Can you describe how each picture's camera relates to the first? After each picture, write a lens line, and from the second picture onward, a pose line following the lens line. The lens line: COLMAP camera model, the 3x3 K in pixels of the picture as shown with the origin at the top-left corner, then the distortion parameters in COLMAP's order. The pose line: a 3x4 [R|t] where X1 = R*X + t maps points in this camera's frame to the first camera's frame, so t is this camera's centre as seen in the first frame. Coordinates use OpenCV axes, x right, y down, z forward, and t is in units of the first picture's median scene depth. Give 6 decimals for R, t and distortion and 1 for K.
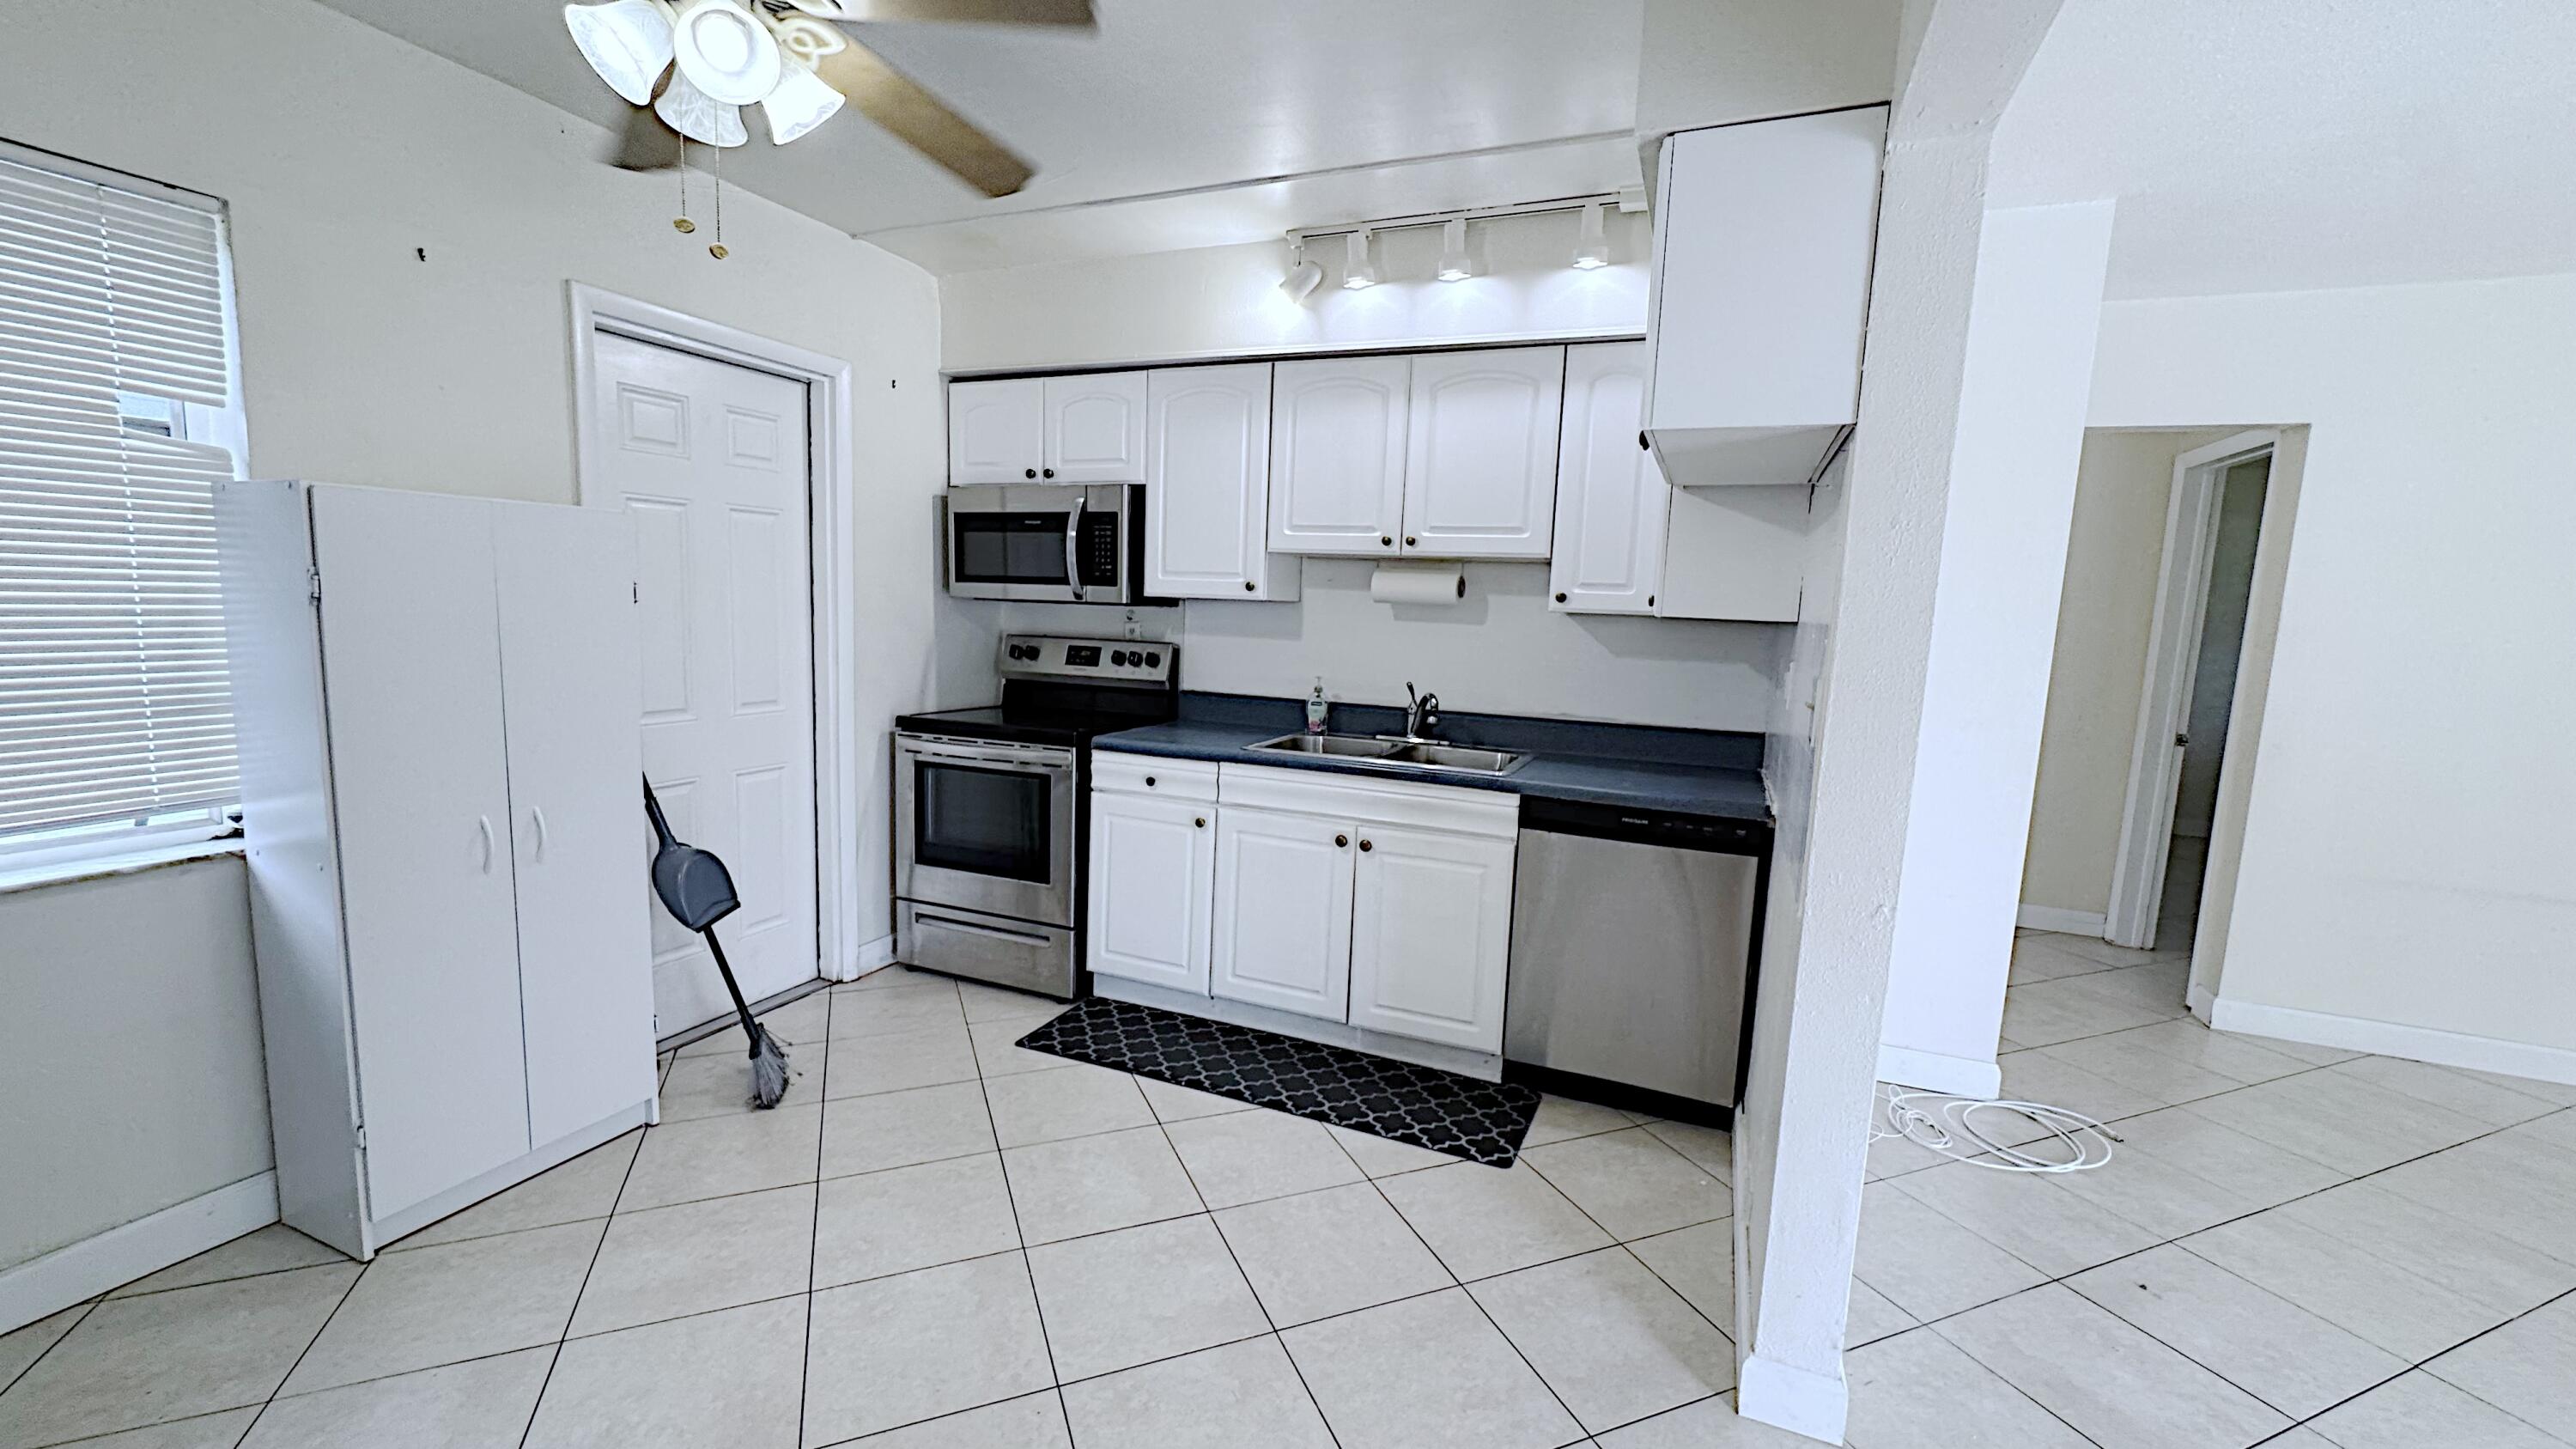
lens RADIAL K [[1035.7, 0, 1283.7], [0, 1035.7, 729.1], [0, 0, 1]] dist [-0.001370, -0.000047]
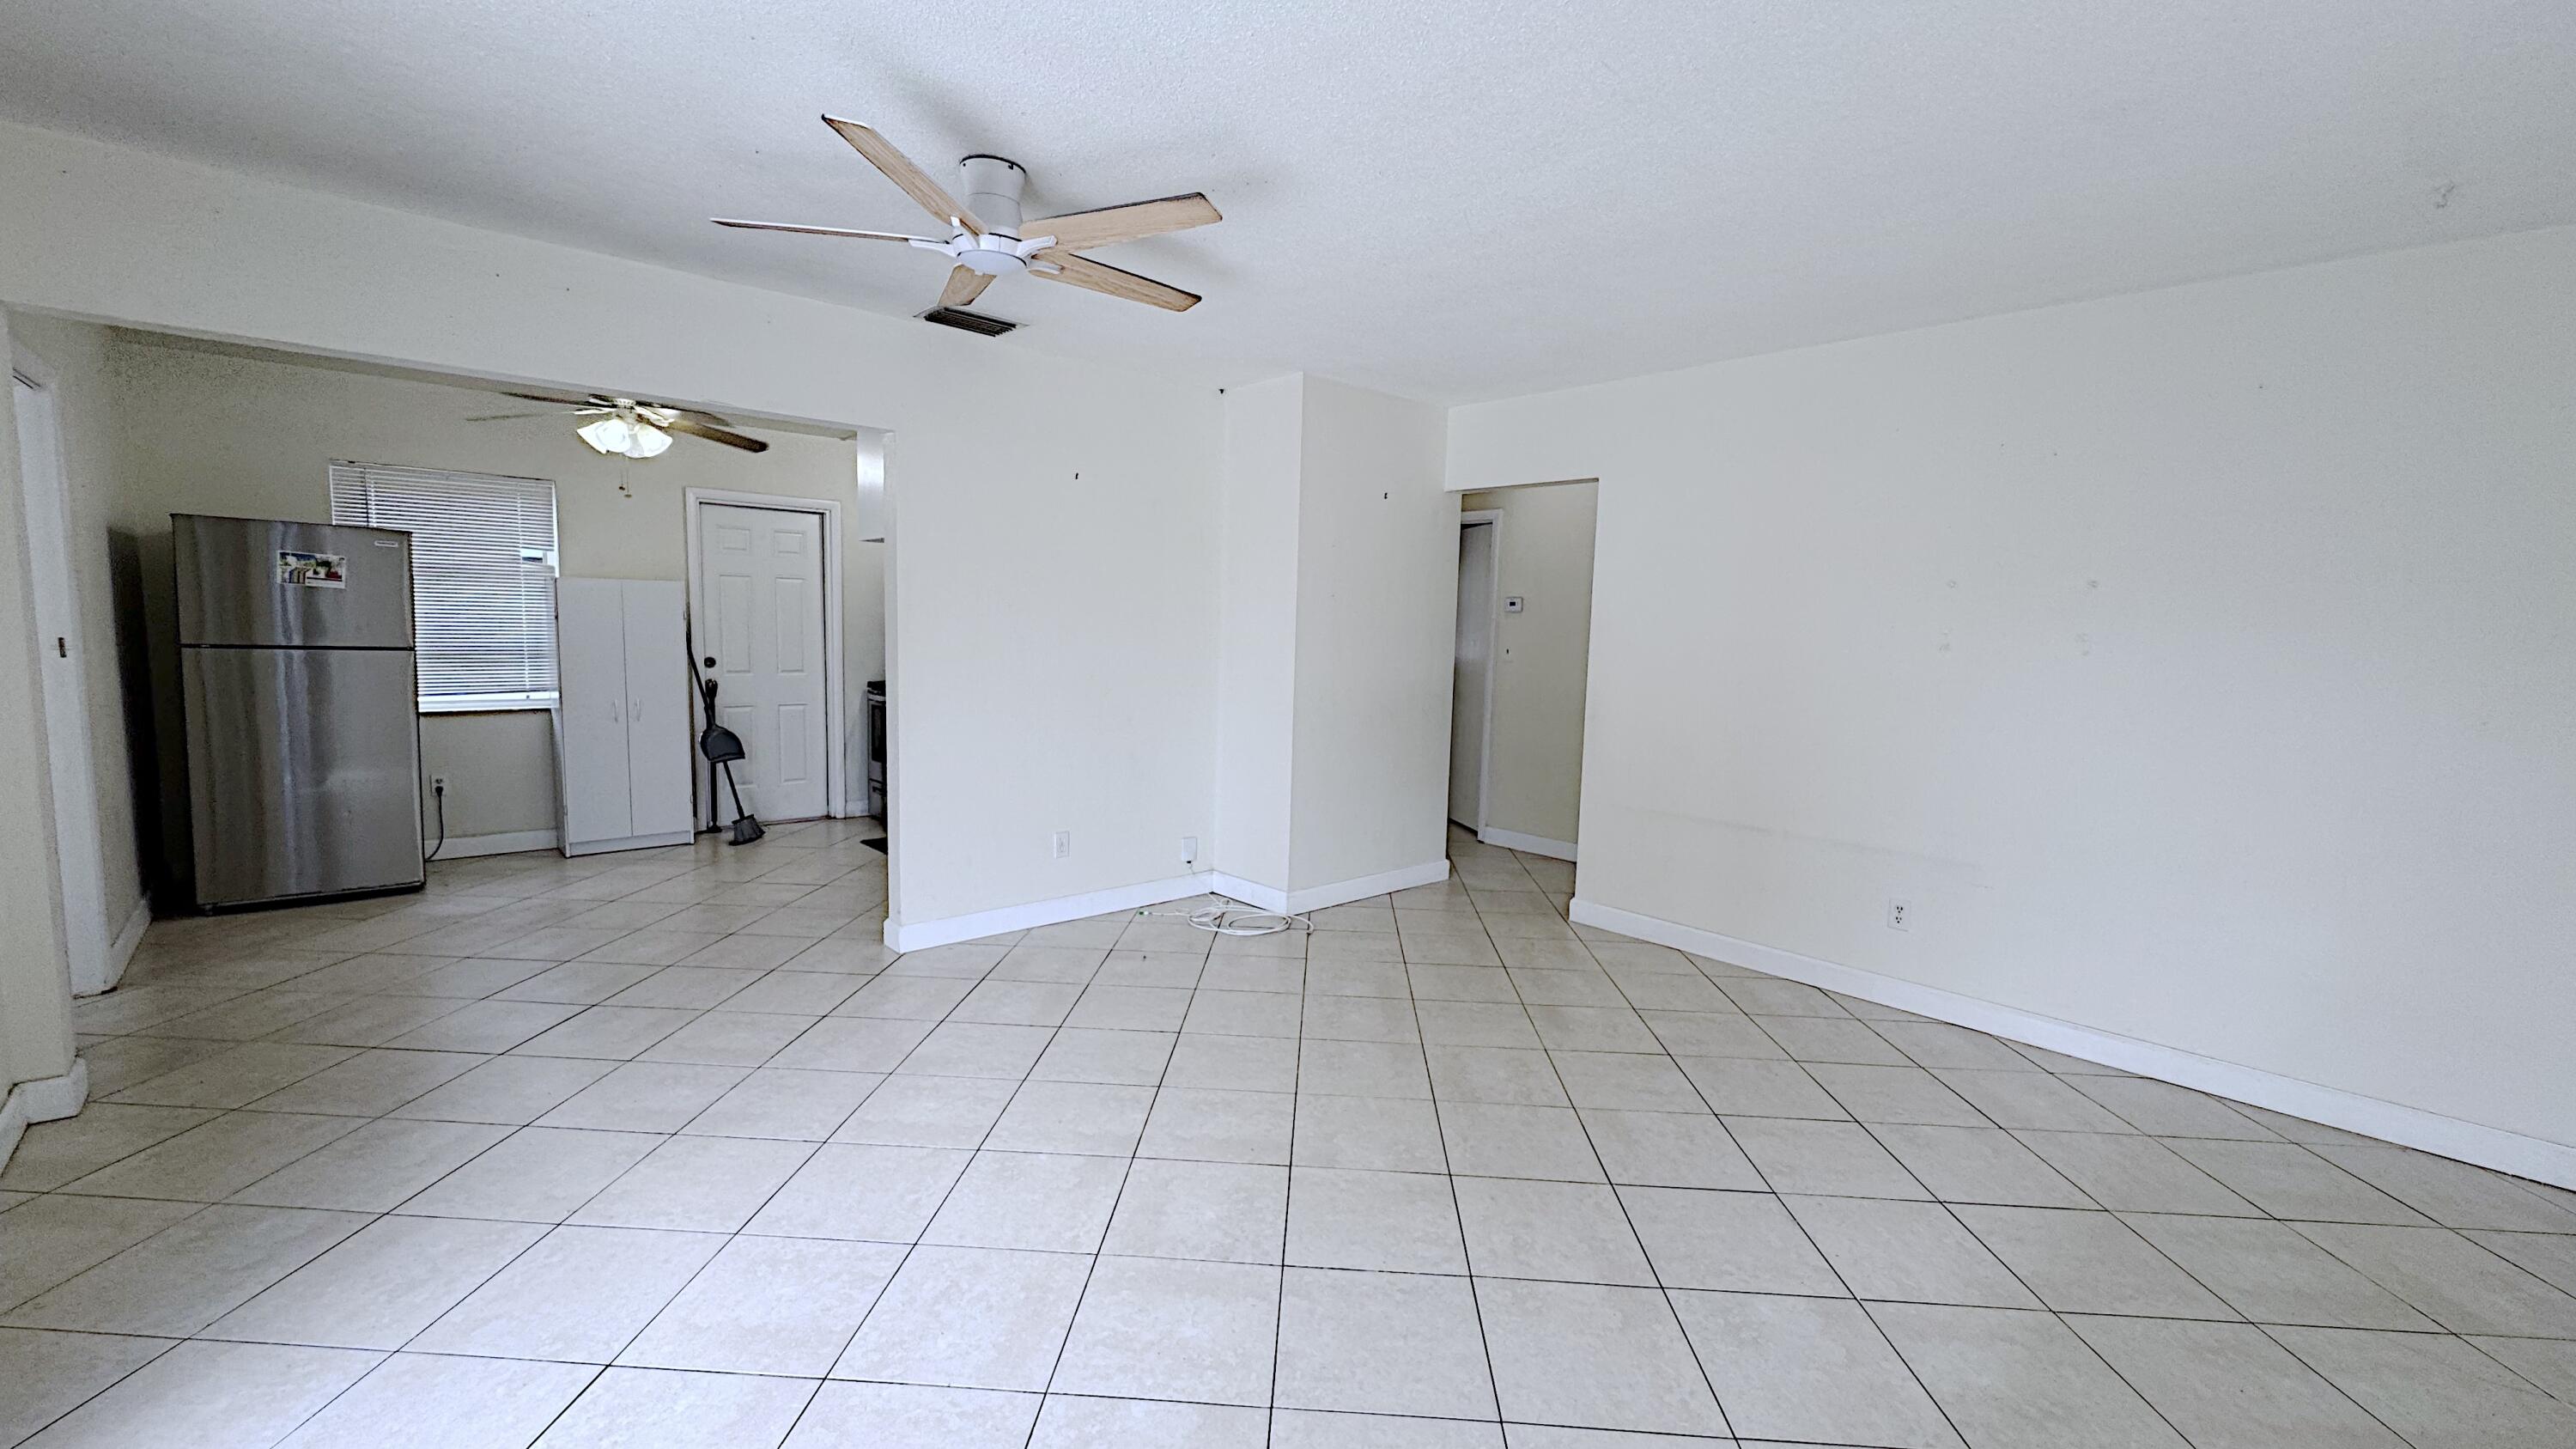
lens RADIAL K [[1035.7, 0, 1283.3], [0, 1035.7, 713.5], [0, 0, 1]] dist [-0.001370, -0.000047]
pose [[0.907022, 0.022893, -0.420461, 1.274704], [-0.044601, 0.998127, -0.041868, 0.104996], [0.418715, 0.056728, 0.906344, -0.457571]]
